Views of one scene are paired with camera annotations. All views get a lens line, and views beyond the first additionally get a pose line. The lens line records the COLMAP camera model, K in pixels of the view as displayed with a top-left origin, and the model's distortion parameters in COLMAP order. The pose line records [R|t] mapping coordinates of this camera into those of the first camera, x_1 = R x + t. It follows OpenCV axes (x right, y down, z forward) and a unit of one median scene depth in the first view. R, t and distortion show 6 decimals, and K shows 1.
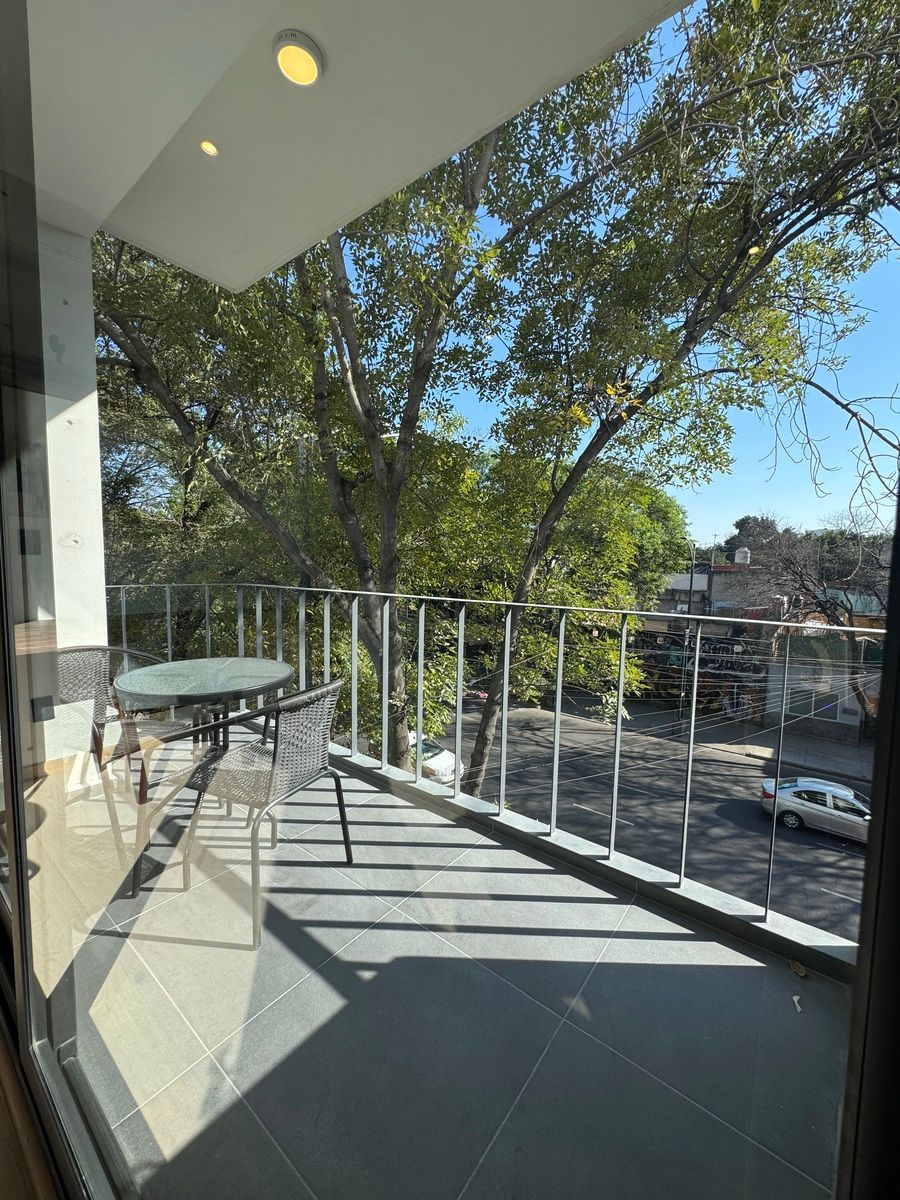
lens RADIAL K [[478.9, 0, 451.9], [0, 478.9, 598.4], [0, 0, 1]] dist [-0.003230, 0.000386]
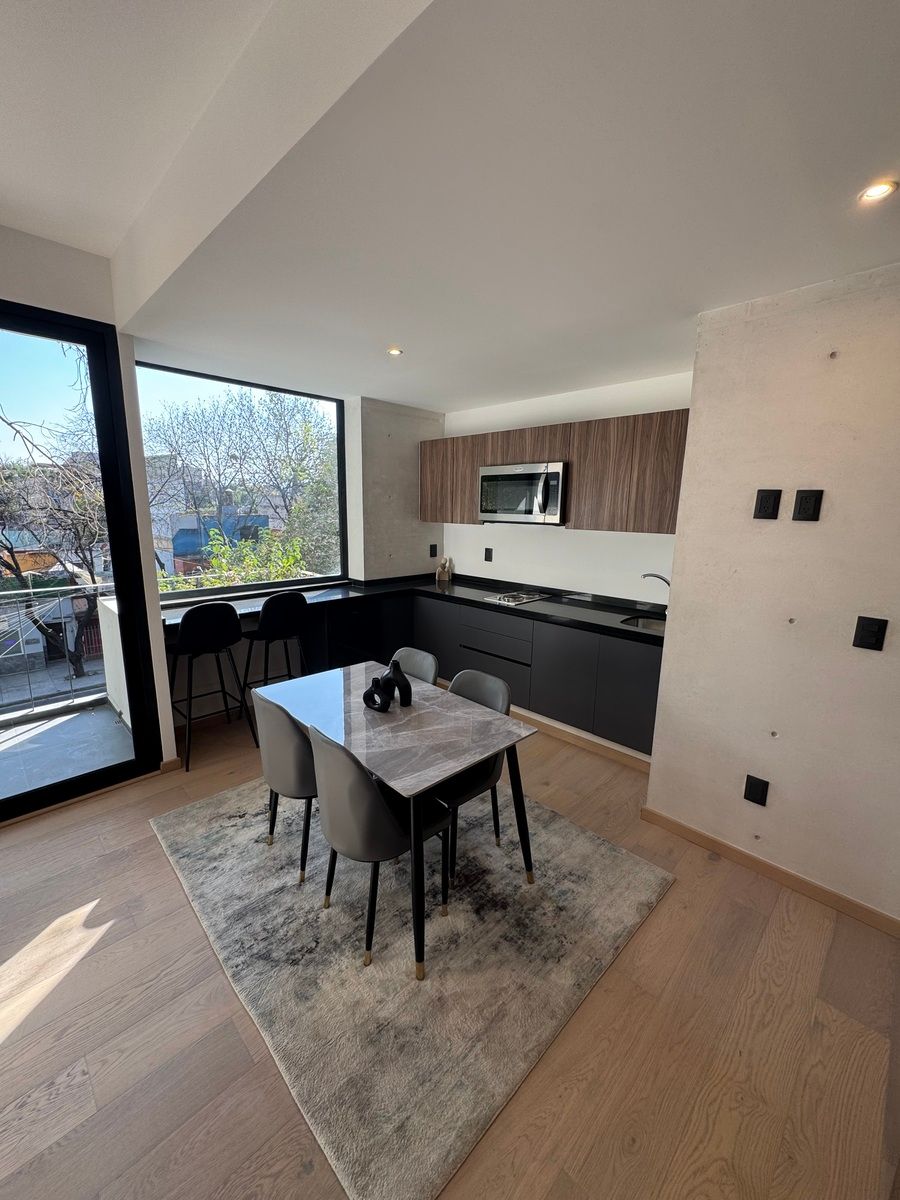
lens RADIAL K [[478.9, 0, 451.9], [0, 478.9, 598.4], [0, 0, 1]] dist [-0.003230, 0.000386]
pose [[0.114505, -0.204658, 0.972113, -0.099829], [0.061317, 0.978139, 0.198704, -0.016873], [-0.991529, 0.036855, 0.124551, -0.090725]]
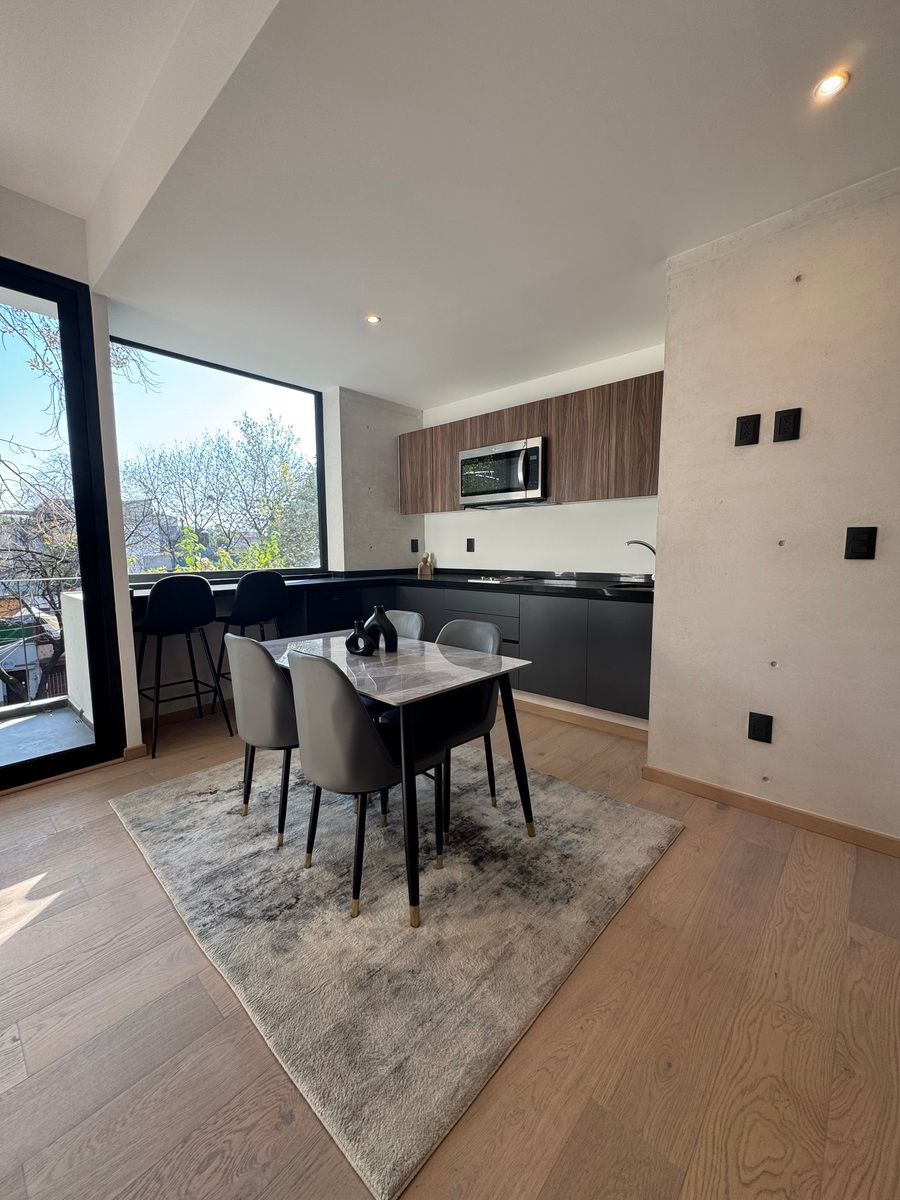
lens RADIAL K [[478.9, 0, 451.9], [0, 478.9, 598.4], [0, 0, 1]] dist [-0.003230, 0.000386]
pose [[0.068921, -0.122707, 0.990047, -0.099628], [0.083739, 0.989616, 0.116825, 0.003219], [-0.994101, 0.074854, 0.078481, -0.088006]]
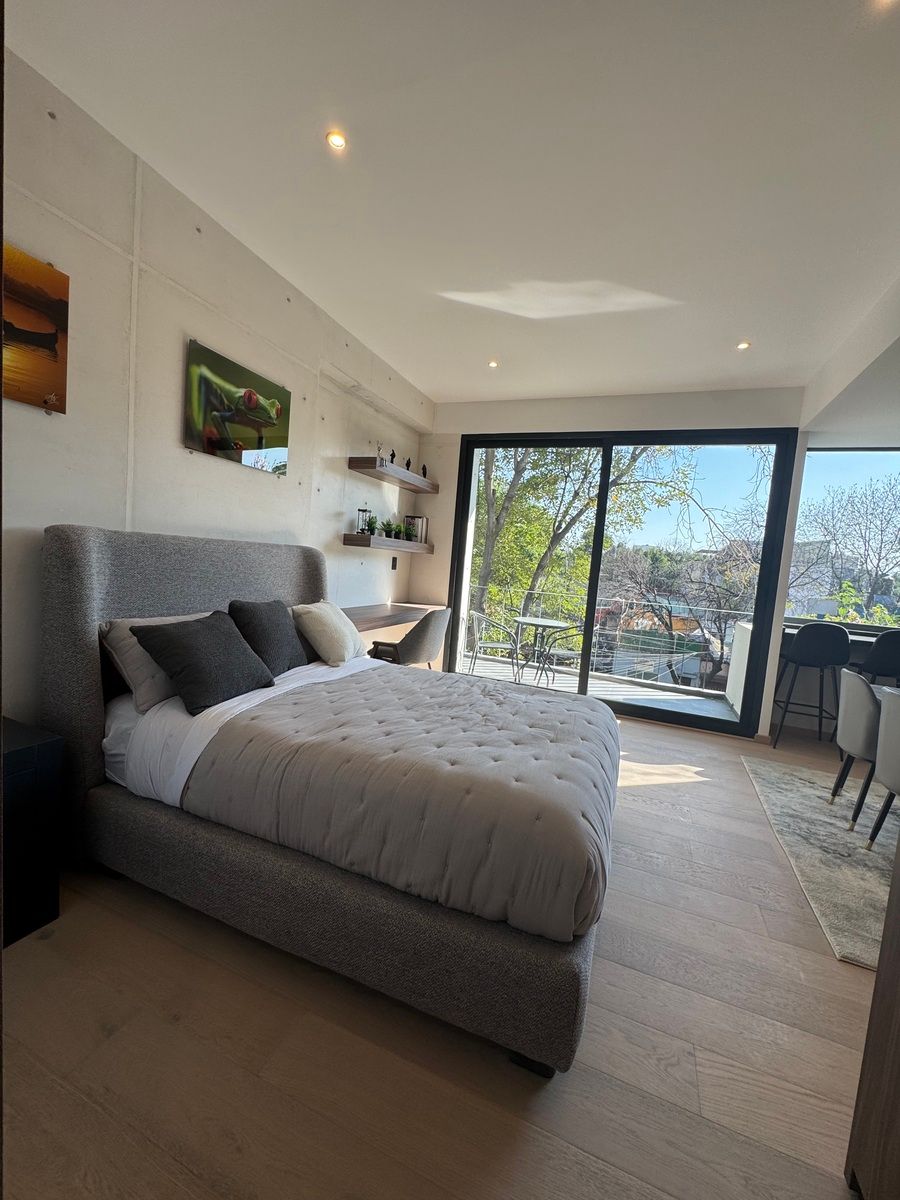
lens RADIAL K [[478.9, 0, 451.9], [0, 478.9, 598.4], [0, 0, 1]] dist [-0.003230, 0.000386]
pose [[0.958103, 0.038662, 0.283802, -0.148408], [-0.043180, 0.999020, 0.009678, 0.001433], [-0.283150, -0.021528, 0.958834, -0.128440]]
